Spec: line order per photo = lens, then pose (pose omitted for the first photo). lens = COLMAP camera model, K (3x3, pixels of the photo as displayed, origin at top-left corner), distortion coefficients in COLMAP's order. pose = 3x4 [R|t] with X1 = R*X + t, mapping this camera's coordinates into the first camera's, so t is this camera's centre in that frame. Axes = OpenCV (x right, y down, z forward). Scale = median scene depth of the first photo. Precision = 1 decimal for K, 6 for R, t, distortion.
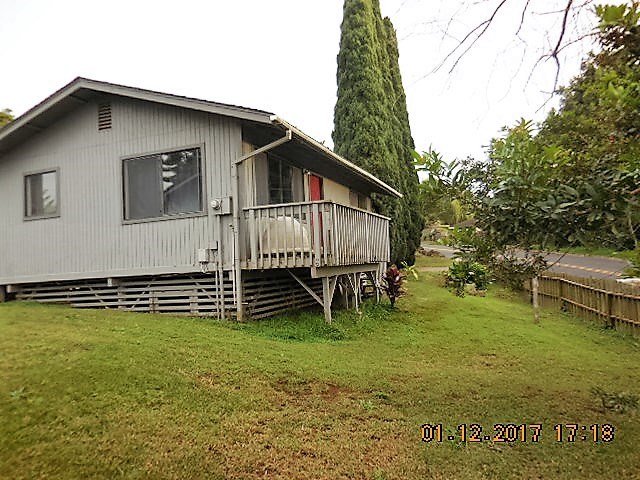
lens RADIAL K [[481.2, 0, 320.3], [0, 481.2, 240.7], [0, 0, 1]] dist [-0.020602, 0.023320]
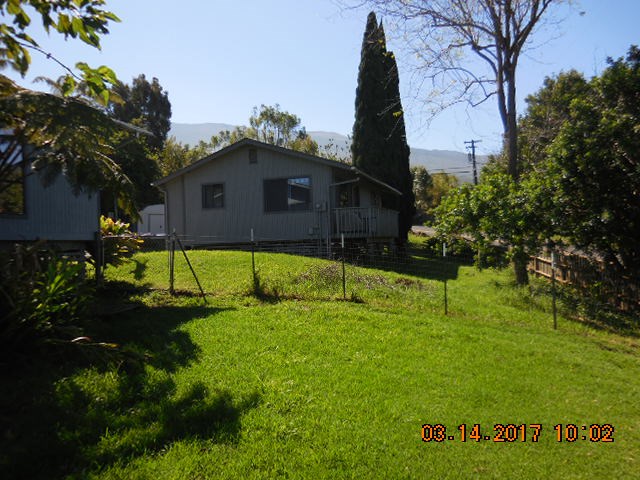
lens RADIAL K [[481.2, 0, 320.0], [0, 481.2, 238.3], [0, 0, 1]] dist [-0.020602, 0.023320]
pose [[0.999147, 0.022013, 0.034949, -0.204096], [-0.023257, 0.999096, 0.035593, -0.007833], [-0.034134, -0.036375, 0.998755, -0.740834]]
